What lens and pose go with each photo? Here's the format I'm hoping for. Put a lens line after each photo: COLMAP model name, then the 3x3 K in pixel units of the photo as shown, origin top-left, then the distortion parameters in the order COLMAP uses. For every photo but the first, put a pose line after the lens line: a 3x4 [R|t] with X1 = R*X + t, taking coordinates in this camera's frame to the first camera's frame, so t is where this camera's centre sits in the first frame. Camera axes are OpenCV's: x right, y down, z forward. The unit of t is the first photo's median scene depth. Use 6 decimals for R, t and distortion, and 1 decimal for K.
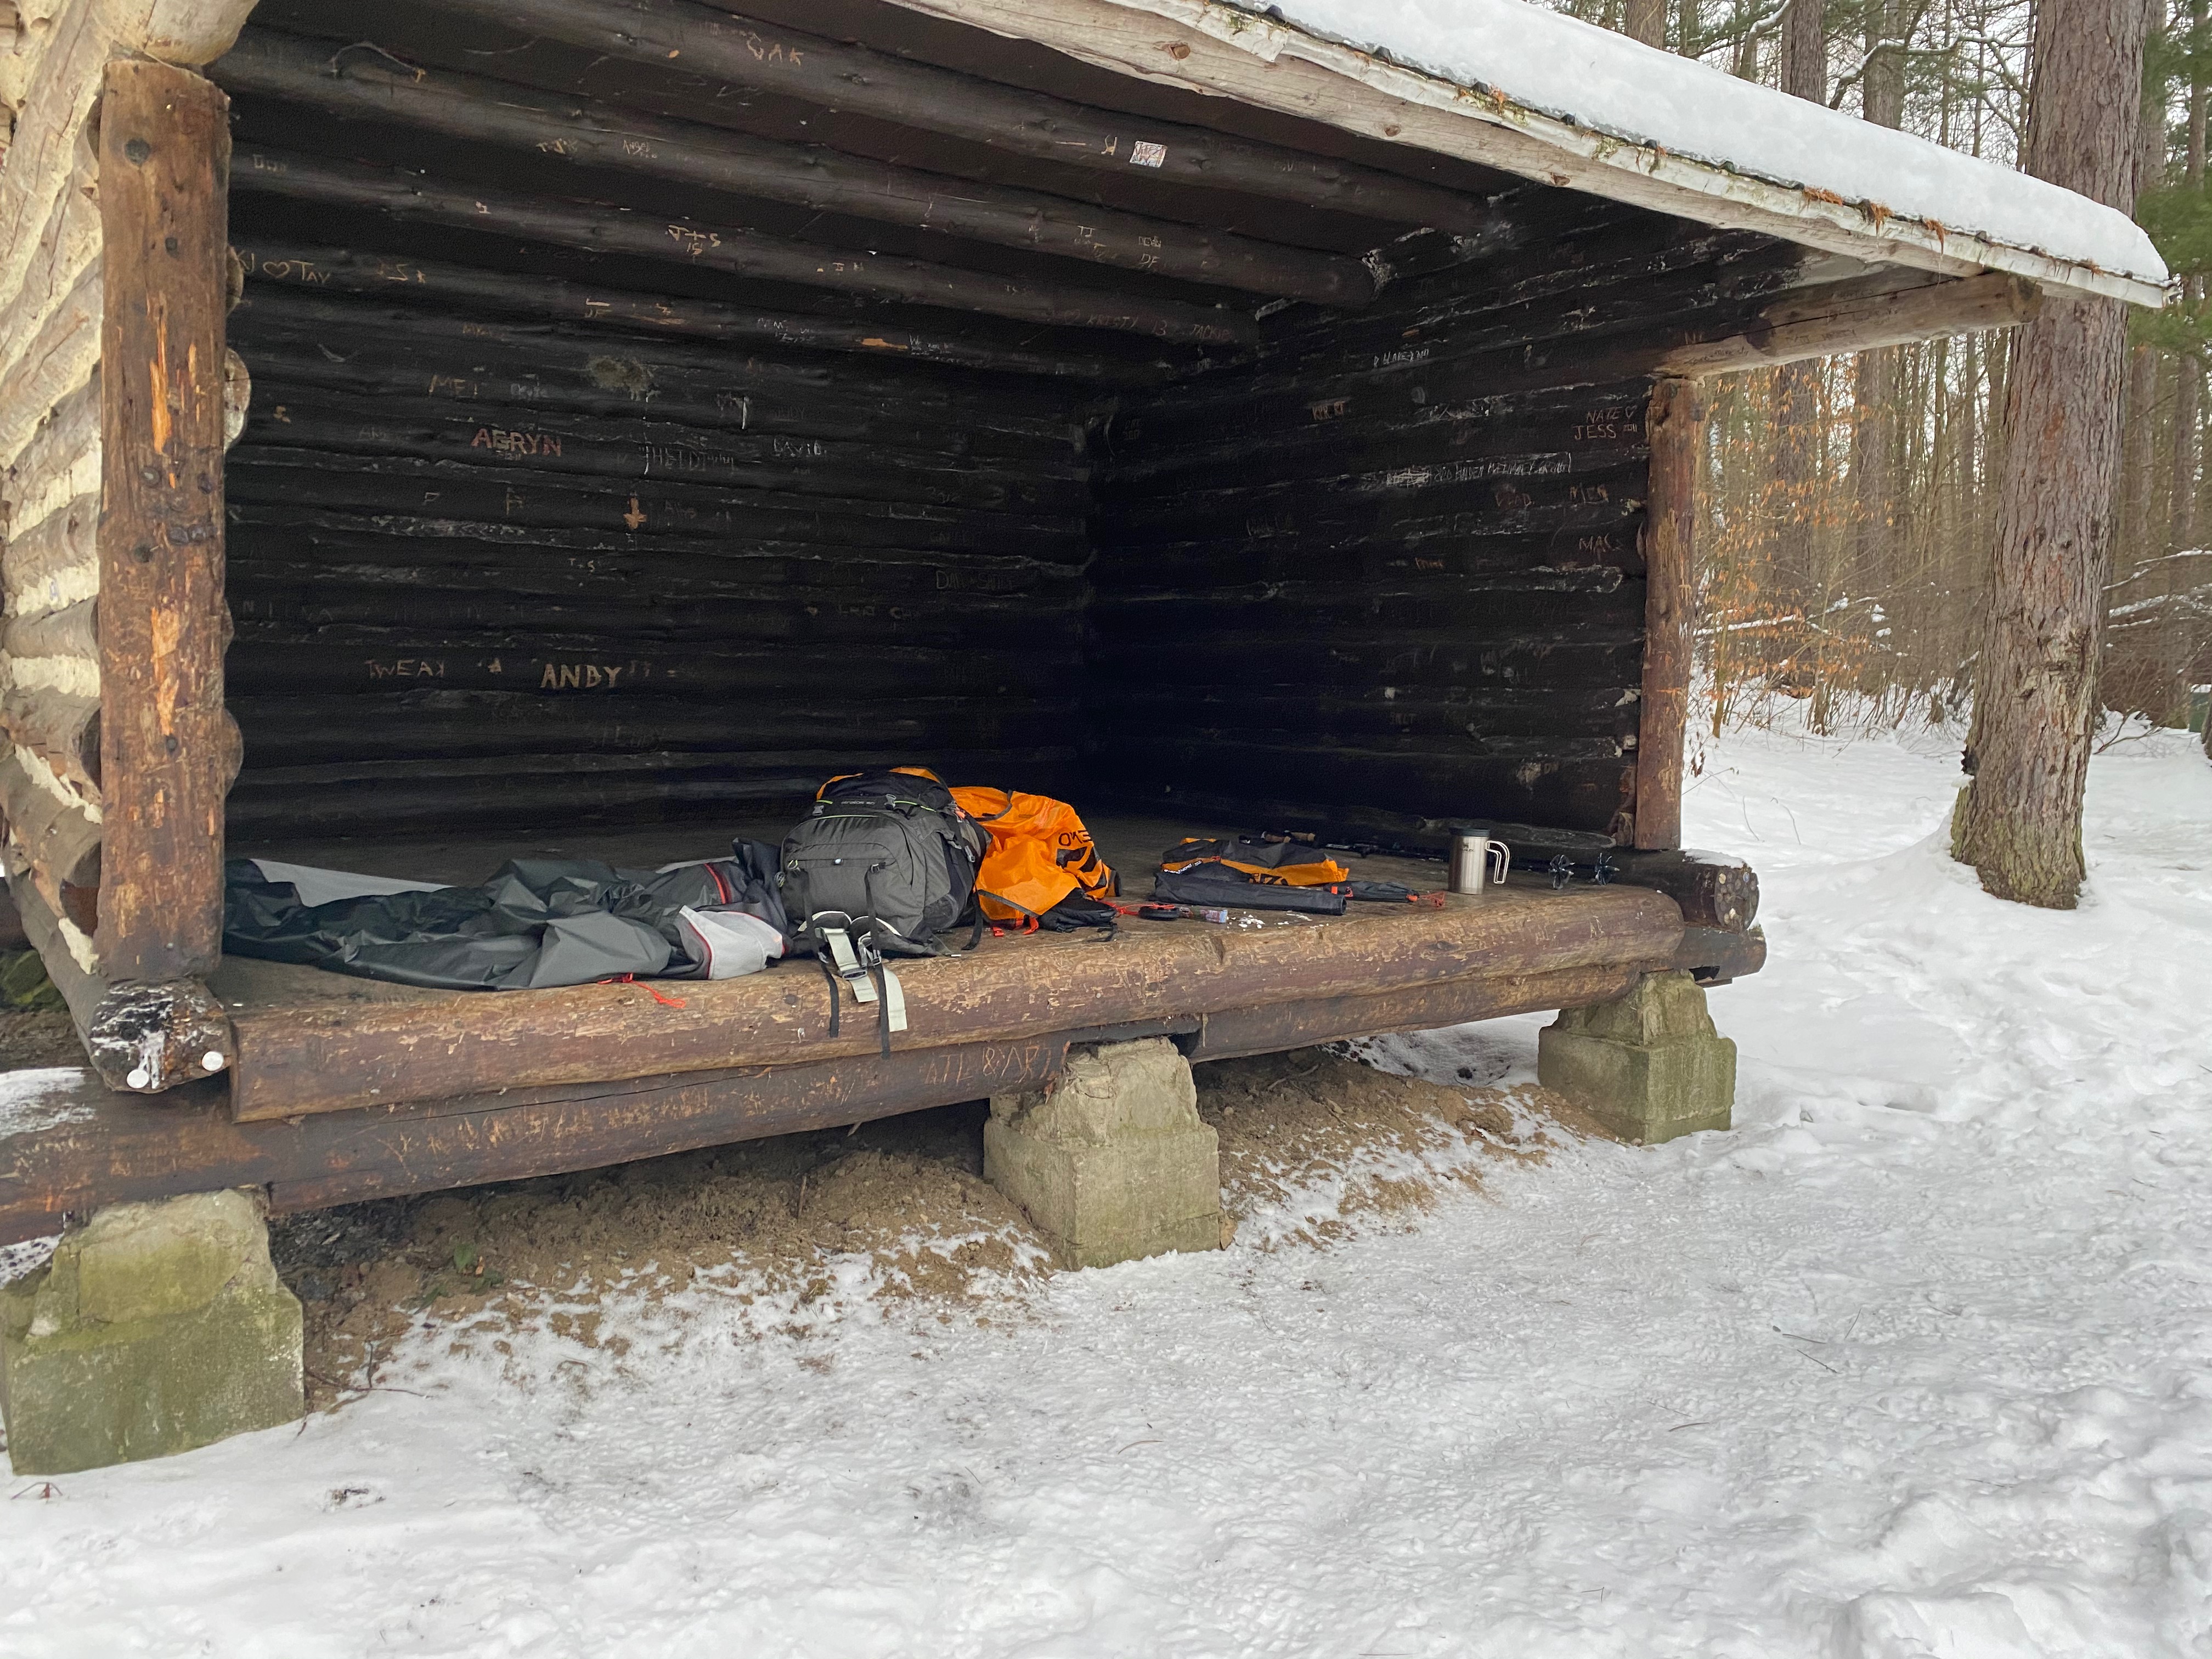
lens RADIAL K [[1698.7, 0, 1097.0], [0, 1698.7, 838.3], [0, 0, 1]] dist [0.024928, -0.042688]
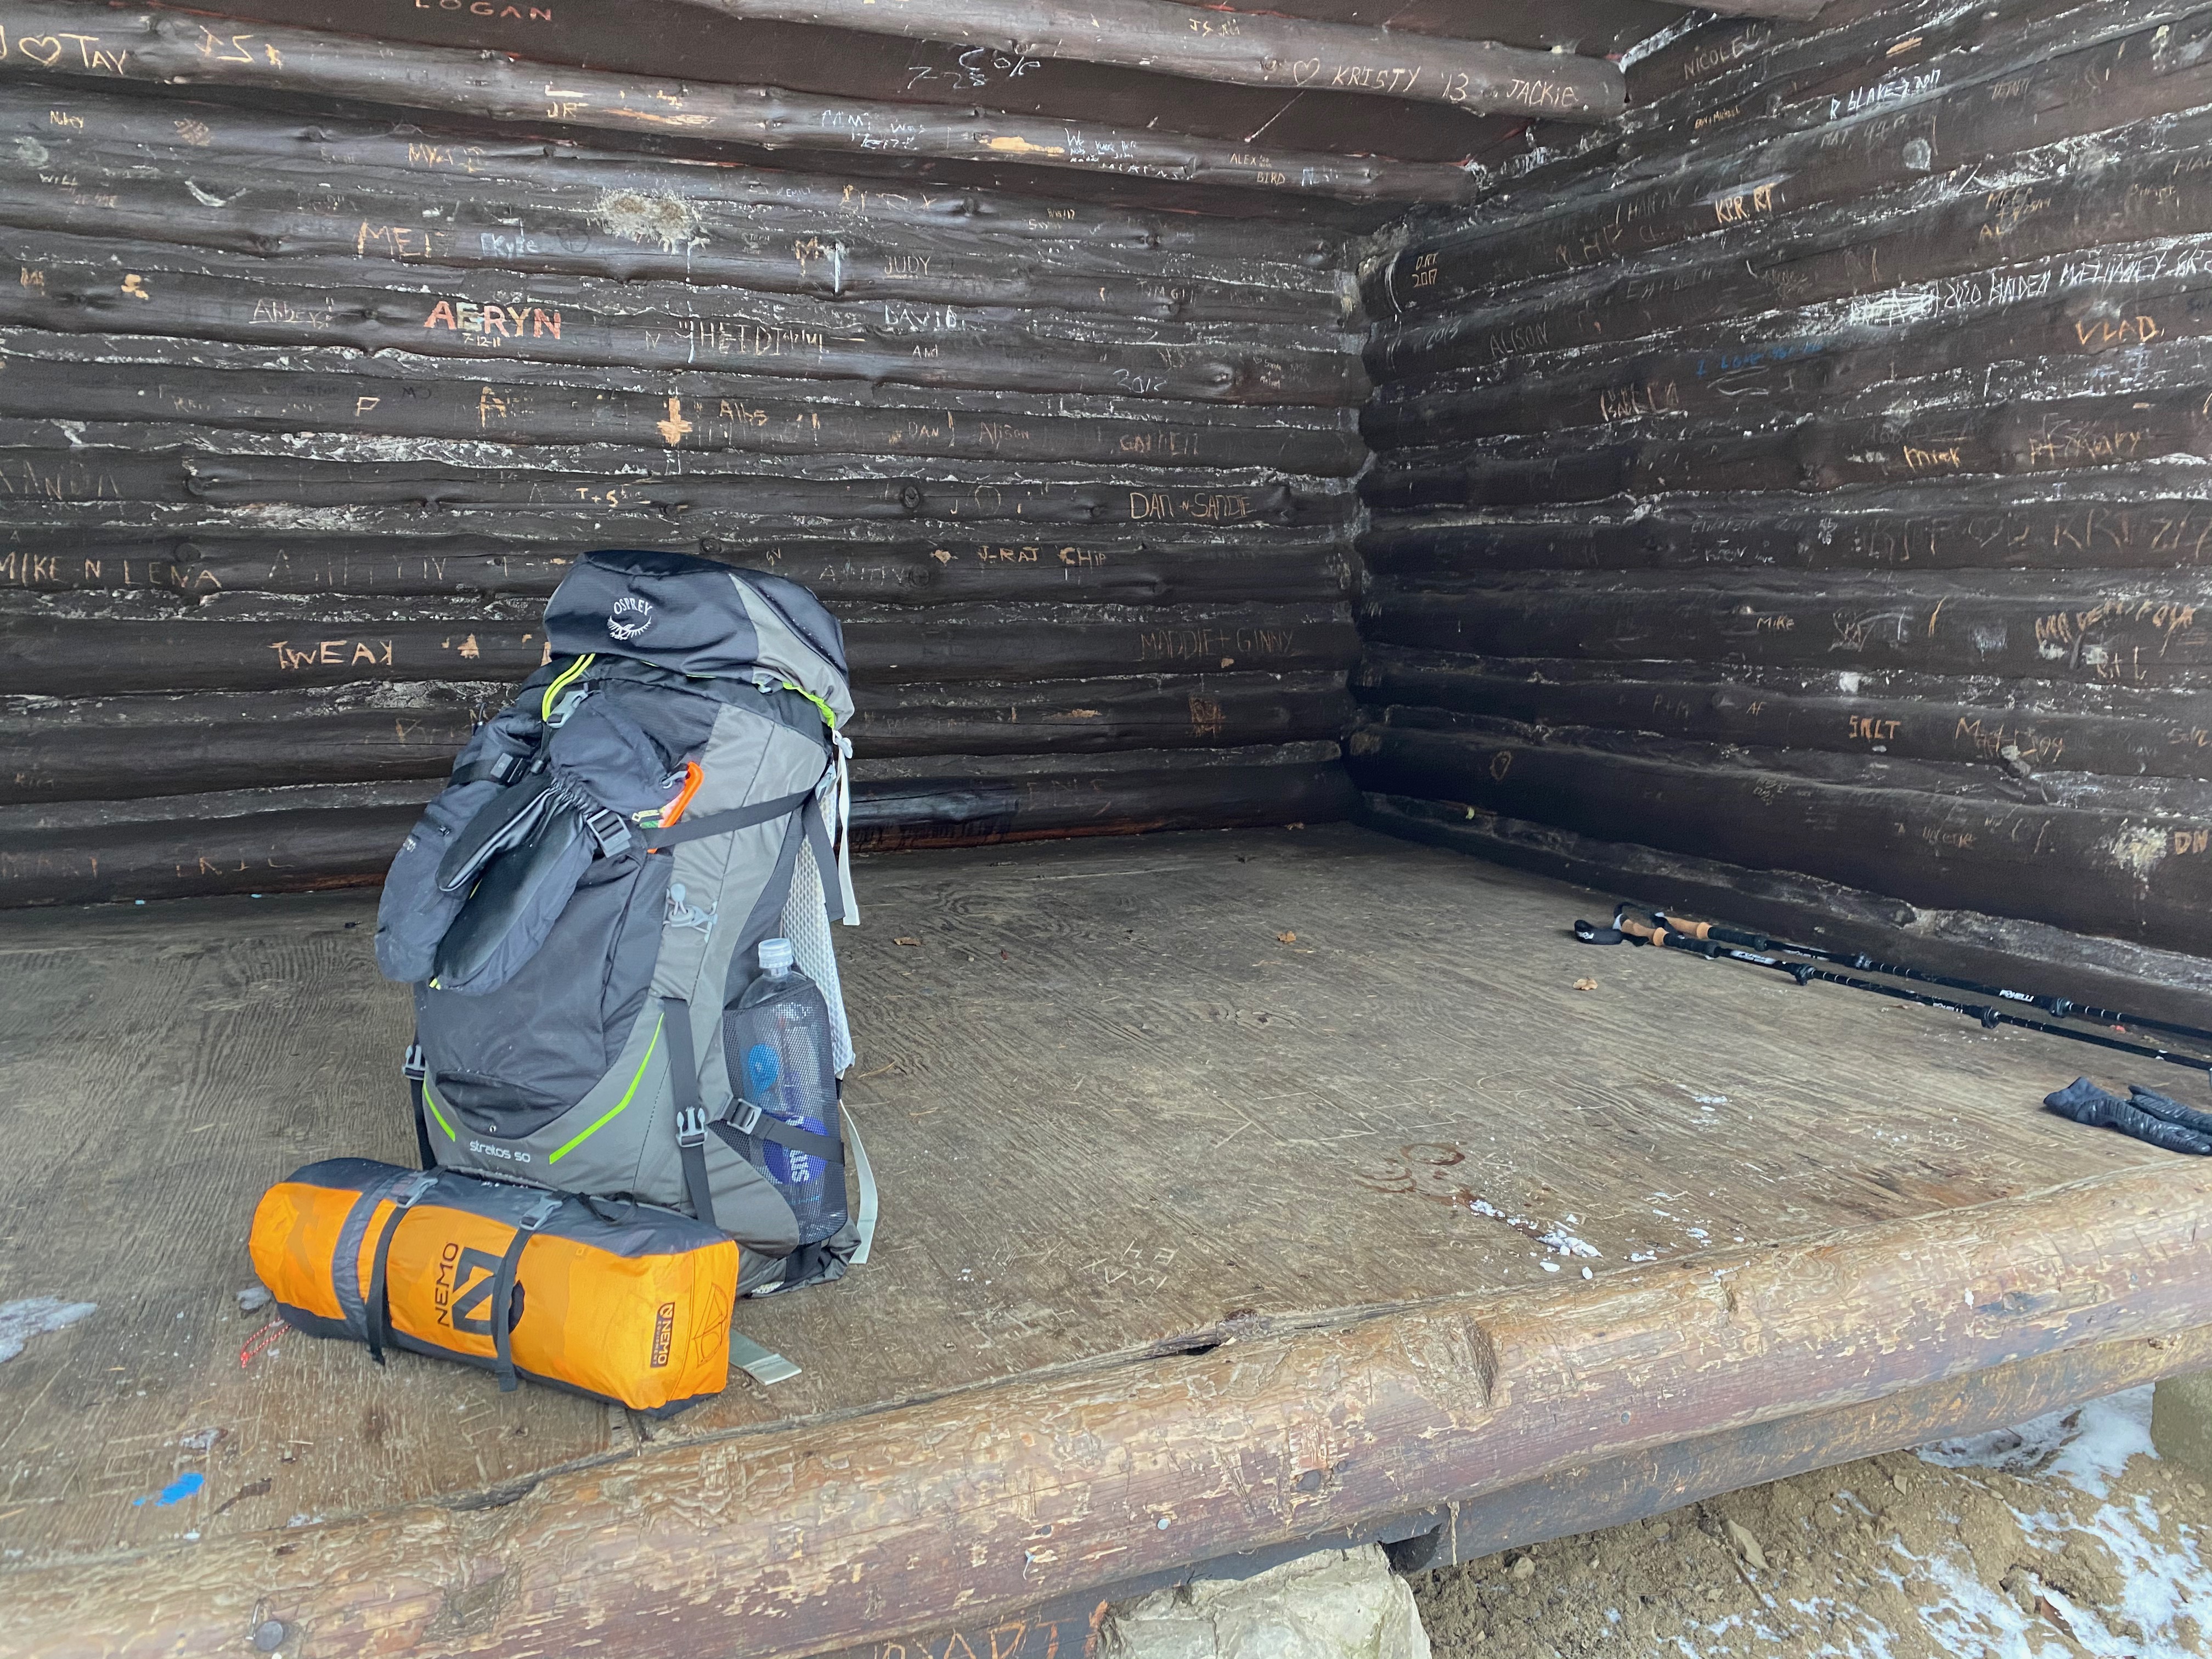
lens RADIAL K [[1698.7, 0, 1087.2], [0, 1698.7, 808.4], [0, 0, 1]] dist [0.024928, -0.042688]
pose [[0.977051, 0.013846, -0.212555, 0.043501], [-0.008023, 0.999569, 0.028234, -0.058333], [0.212855, -0.025880, 0.976741, 0.384230]]
